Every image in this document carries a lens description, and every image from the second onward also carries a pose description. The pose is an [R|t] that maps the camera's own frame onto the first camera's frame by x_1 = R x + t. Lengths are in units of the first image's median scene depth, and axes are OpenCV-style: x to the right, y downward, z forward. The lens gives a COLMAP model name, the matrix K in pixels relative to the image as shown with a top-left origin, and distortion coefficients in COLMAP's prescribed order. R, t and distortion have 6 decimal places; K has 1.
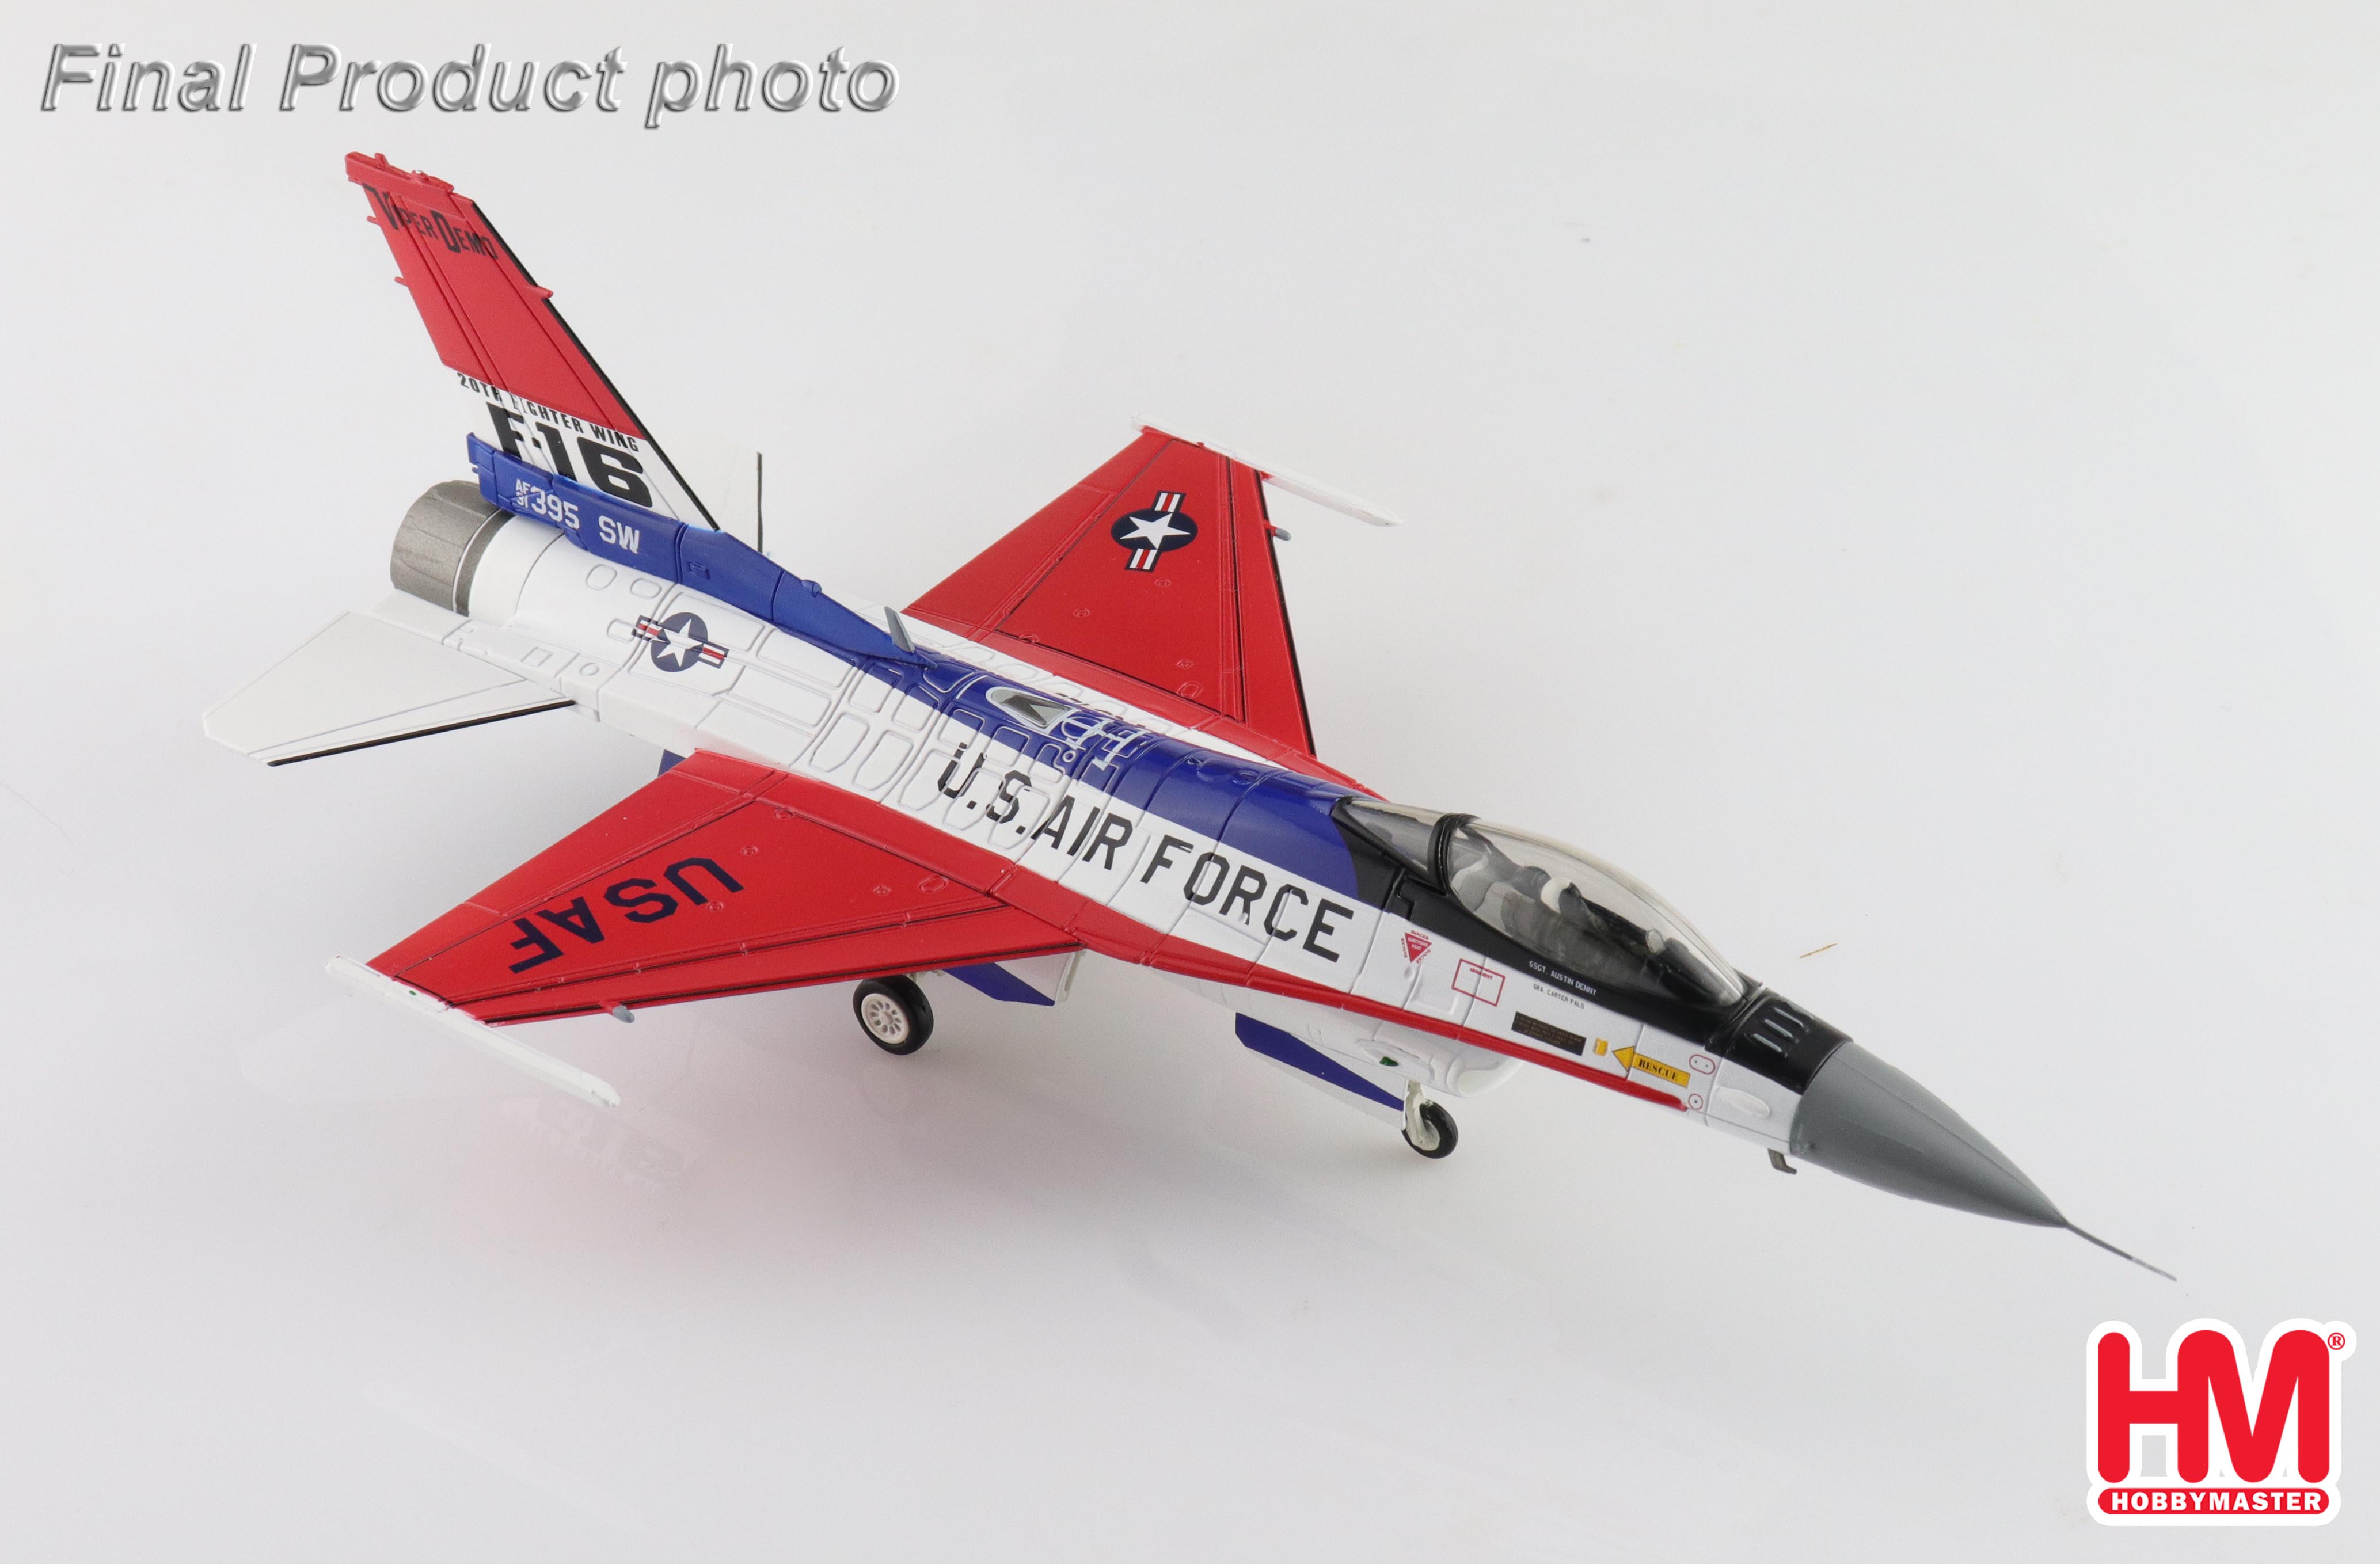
lens RADIAL K [[4667.4, 0, 1190.0], [0, 4667.4, 782.0], [0, 0, 1]] dist [-0.015479, -2.022099]
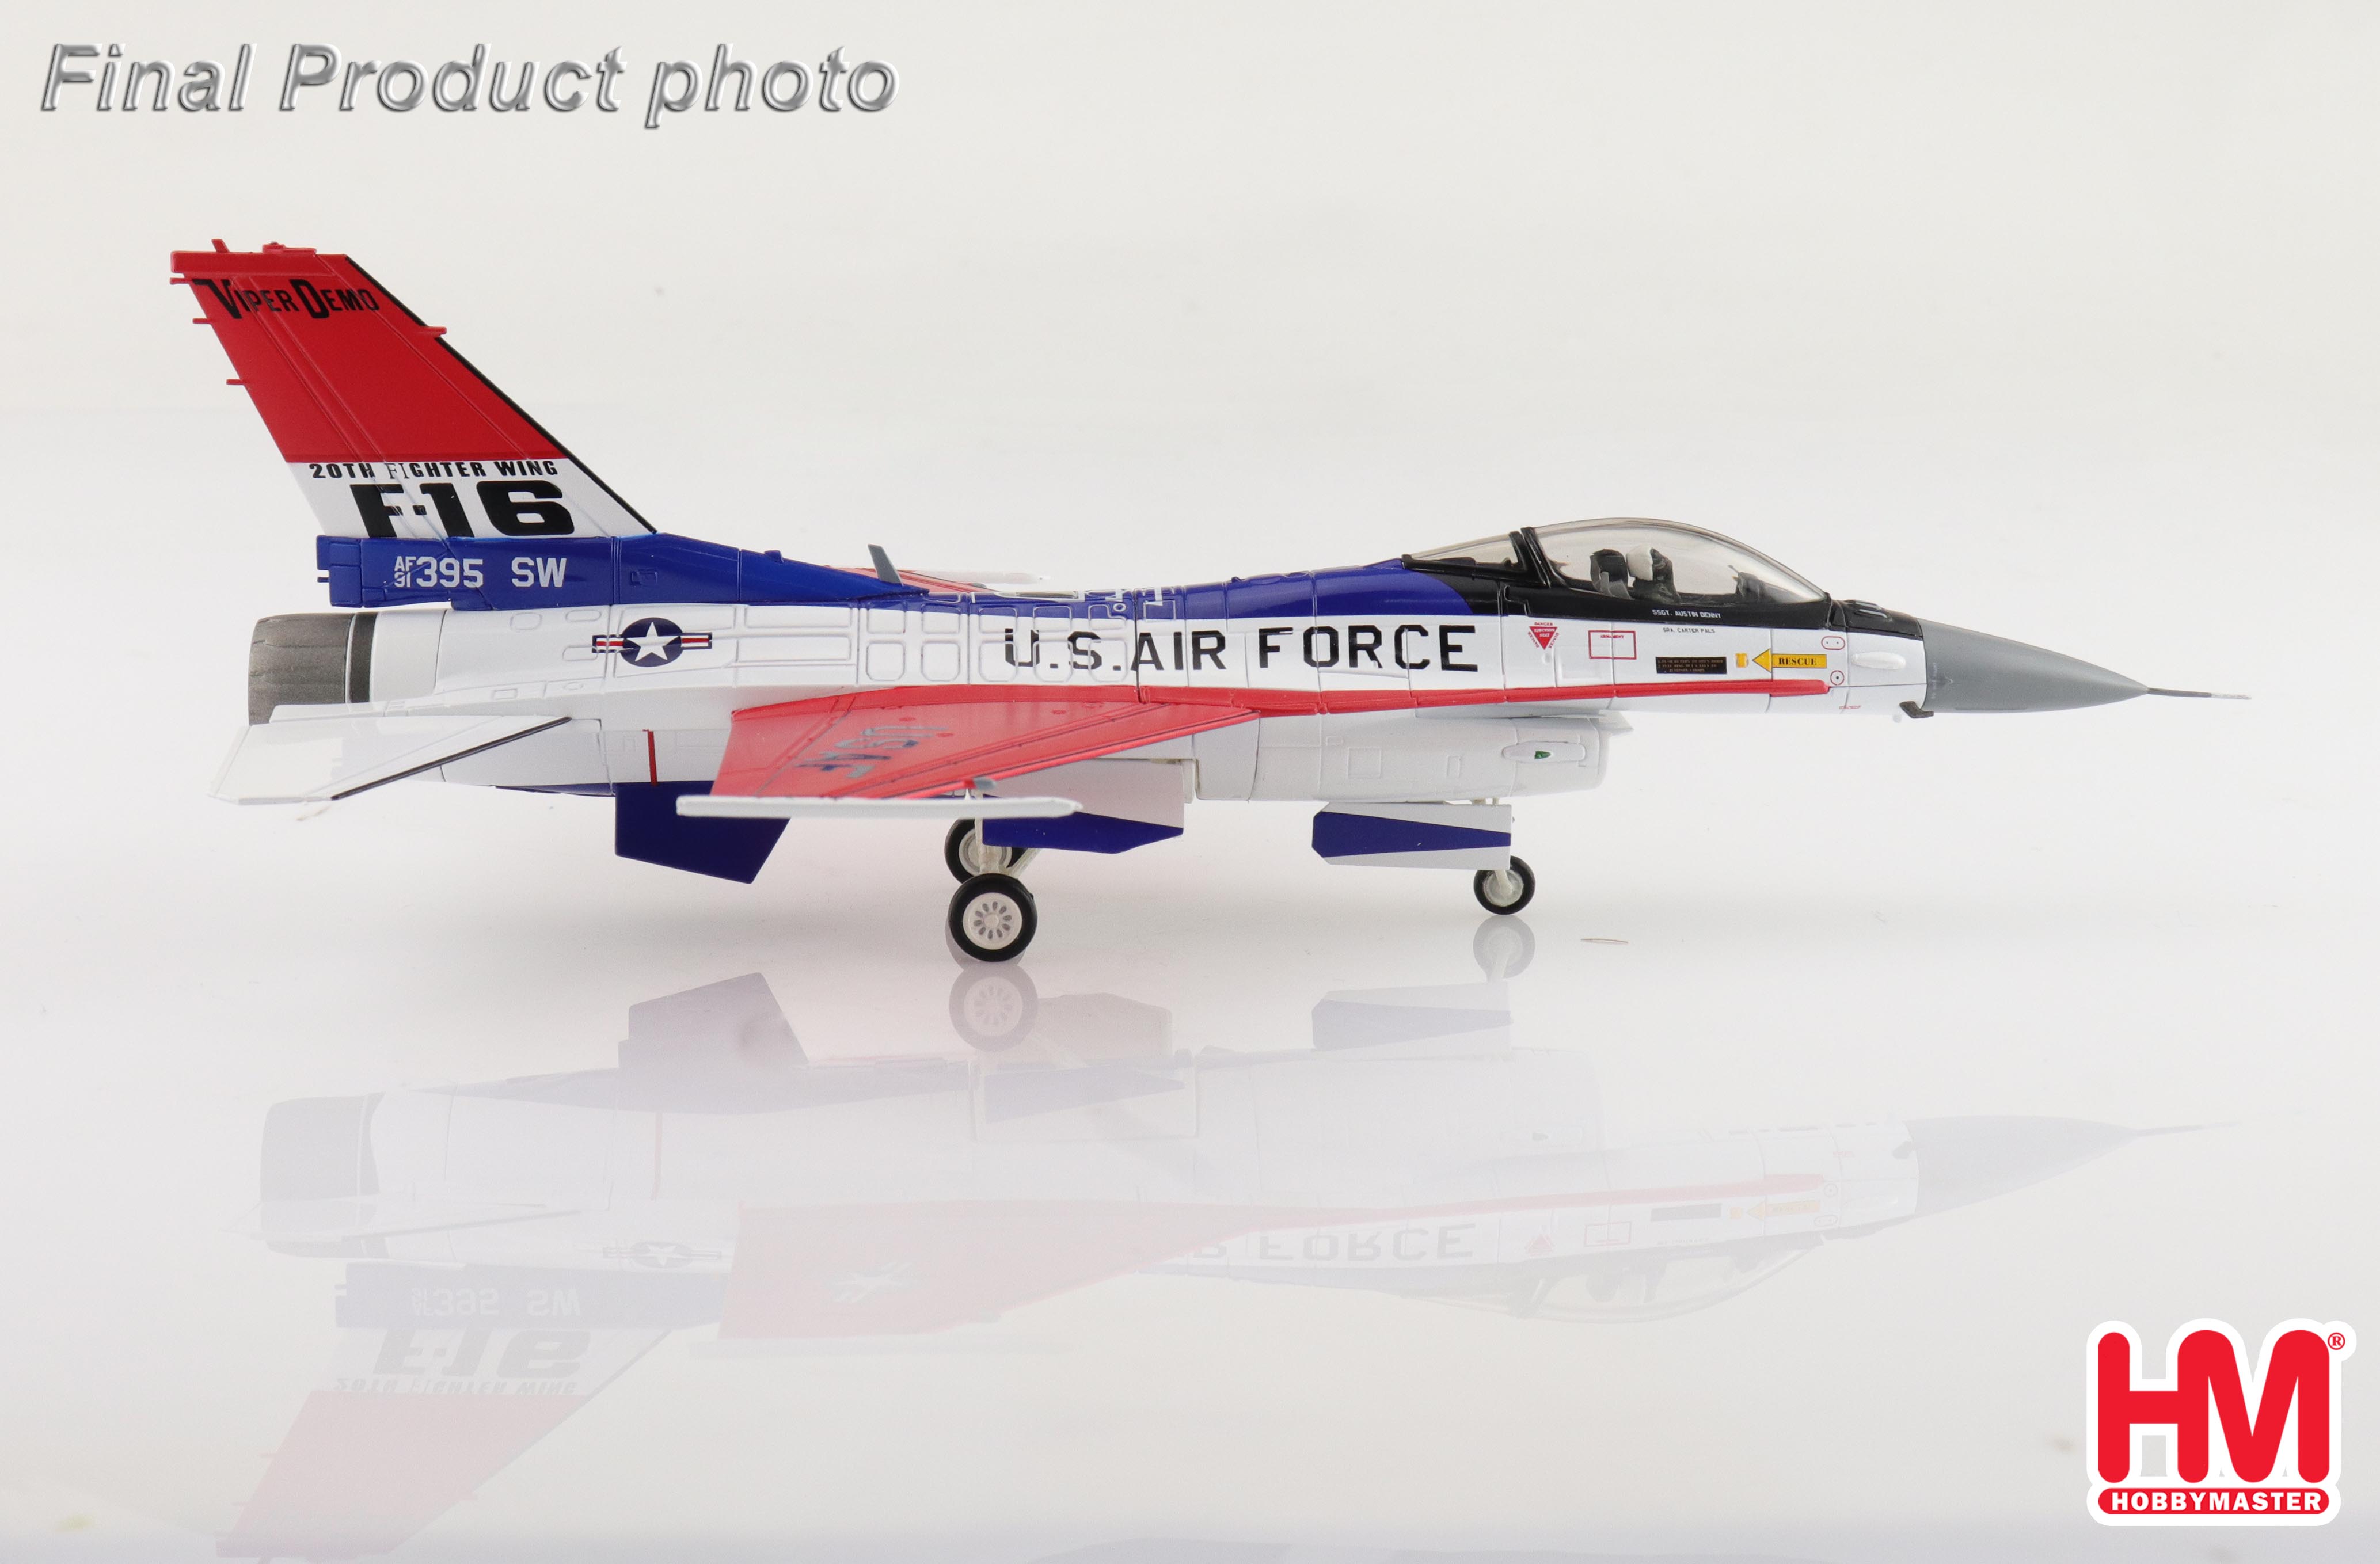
lens RADIAL K [[4667.4, 0, 1190.0], [0, 4667.4, 782.0], [0, 0, 1]] dist [-0.015479, -2.022099]
pose [[0.792159, -0.136265, 0.594908, -0.606898], [0.346076, 0.903184, -0.253947, 0.284830], [-0.502708, 0.407050, 0.762624, 0.203701]]
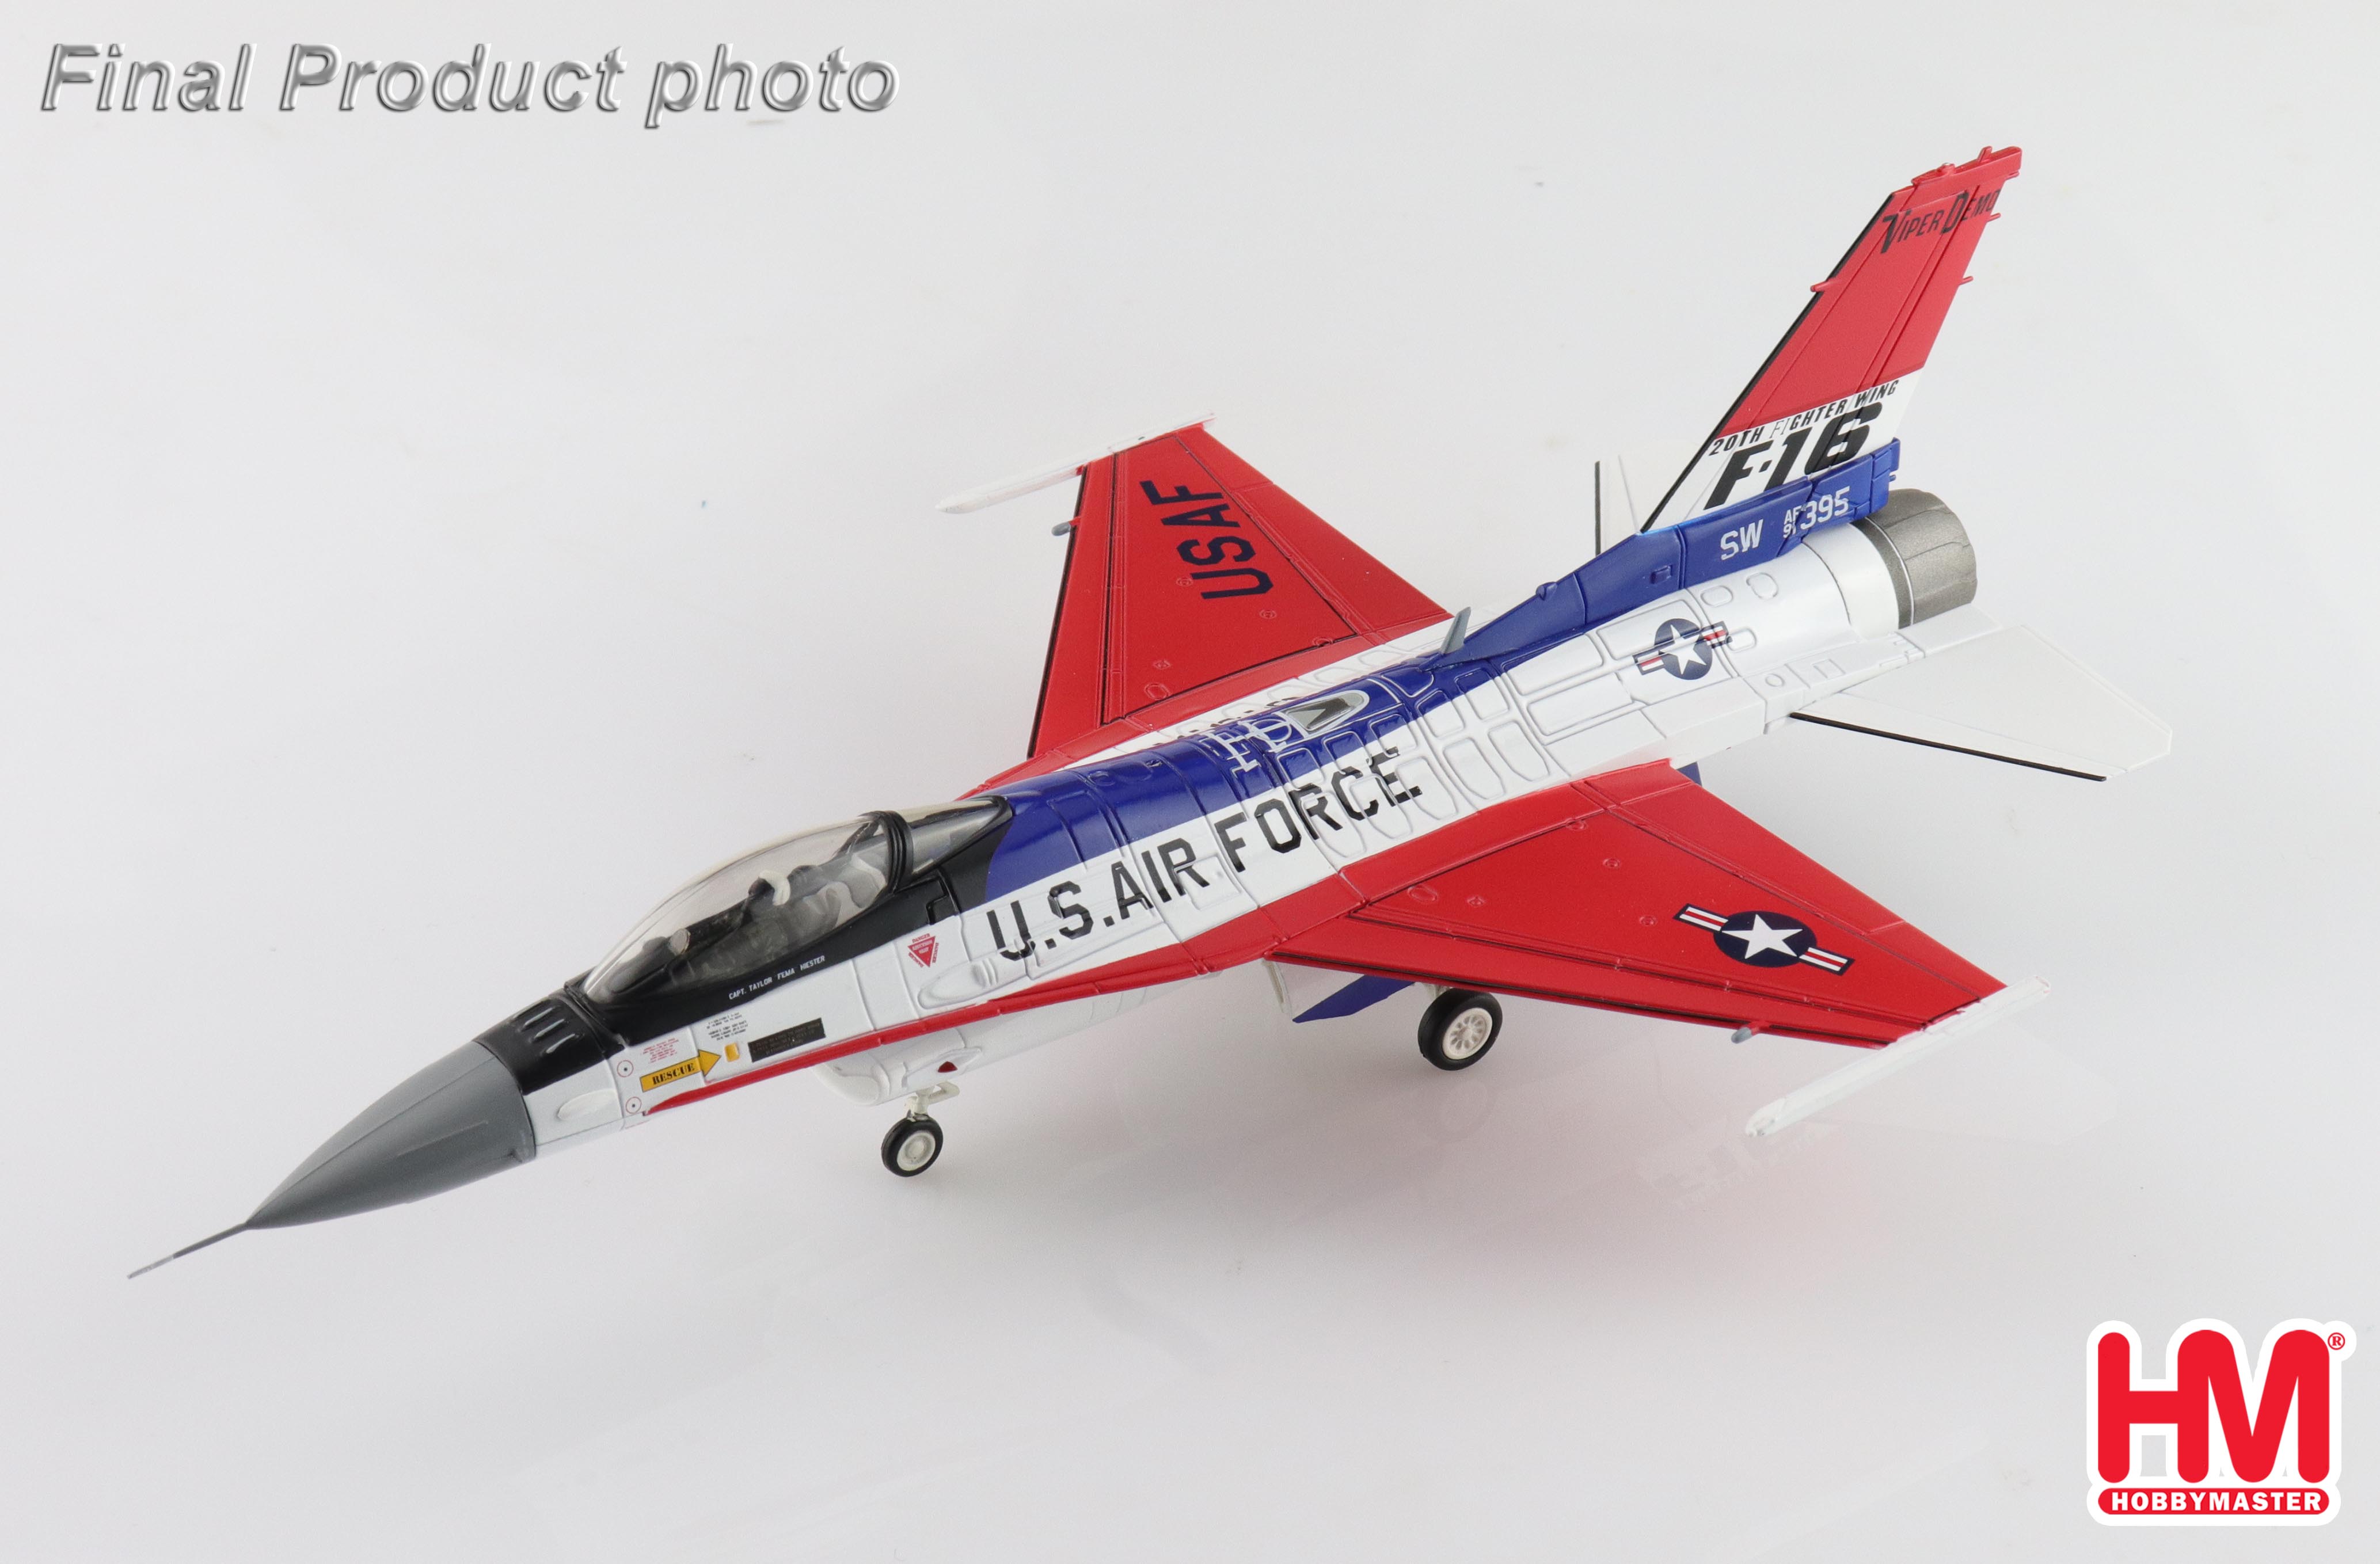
lens RADIAL K [[4667.4, 0, 1190.0], [0, 4667.4, 782.0], [0, 0, 1]] dist [-0.015479, -2.022099]
pose [[-0.332945, 0.504952, -0.796349, 0.726430], [-0.534529, 0.594662, 0.600546, -0.553341], [0.776805, 0.625621, 0.071922, 0.884577]]
